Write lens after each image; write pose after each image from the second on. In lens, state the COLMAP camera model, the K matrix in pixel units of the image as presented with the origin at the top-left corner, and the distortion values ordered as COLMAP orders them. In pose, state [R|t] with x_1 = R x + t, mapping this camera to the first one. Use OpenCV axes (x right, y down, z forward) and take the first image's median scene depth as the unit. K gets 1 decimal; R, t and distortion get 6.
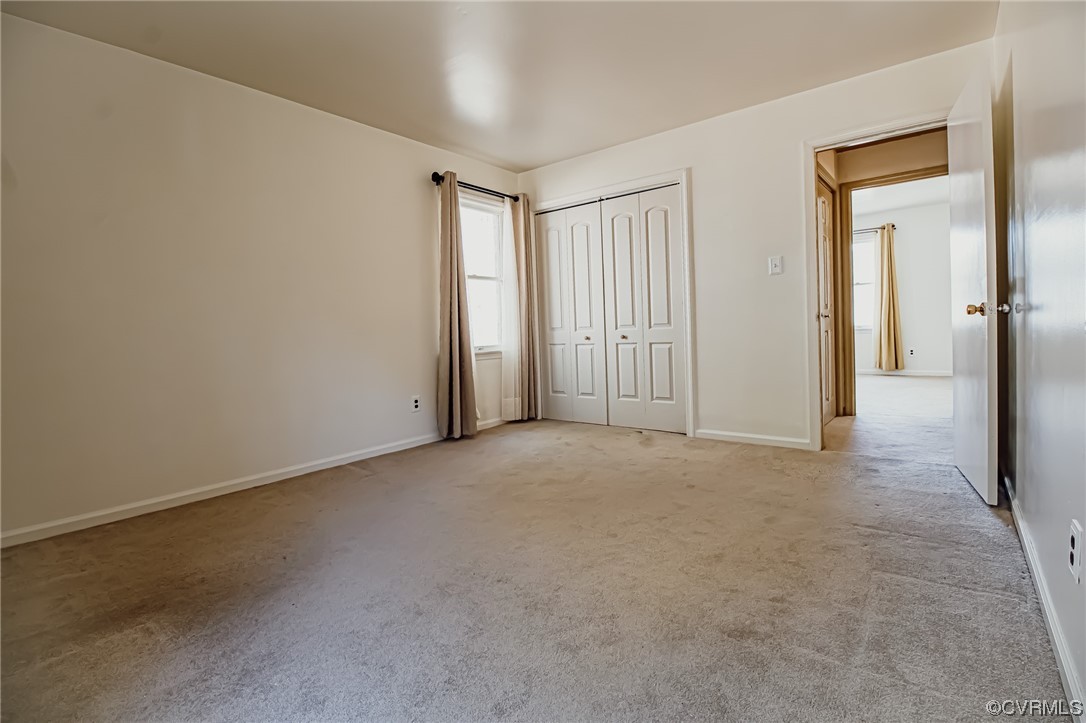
lens RADIAL K [[506.3, 0, 538.9], [0, 506.3, 355.4], [0, 0, 1]] dist [0.000017, -0.000210]
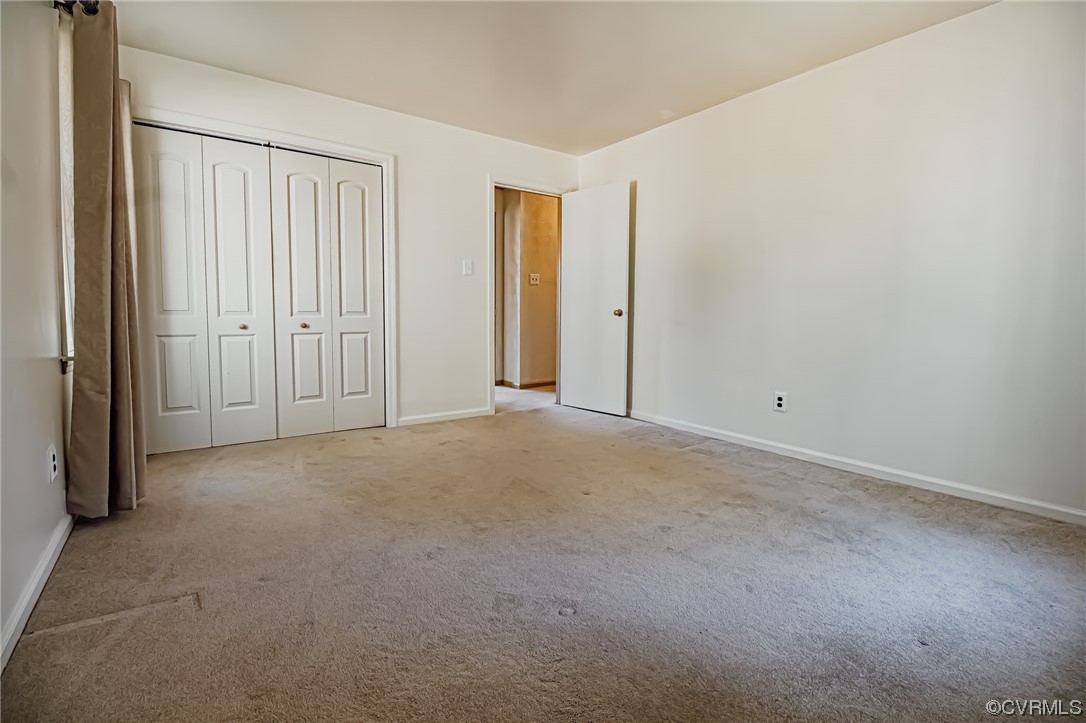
lens RADIAL K [[506.3, 0, 540.8], [0, 506.3, 360.1], [0, 0, 1]] dist [0.000017, -0.000210]
pose [[0.261500, -0.045929, 0.964110, -0.524604], [0.036126, 0.998633, 0.037775, 0.002137], [-0.964527, 0.024952, 0.262801, 0.414066]]
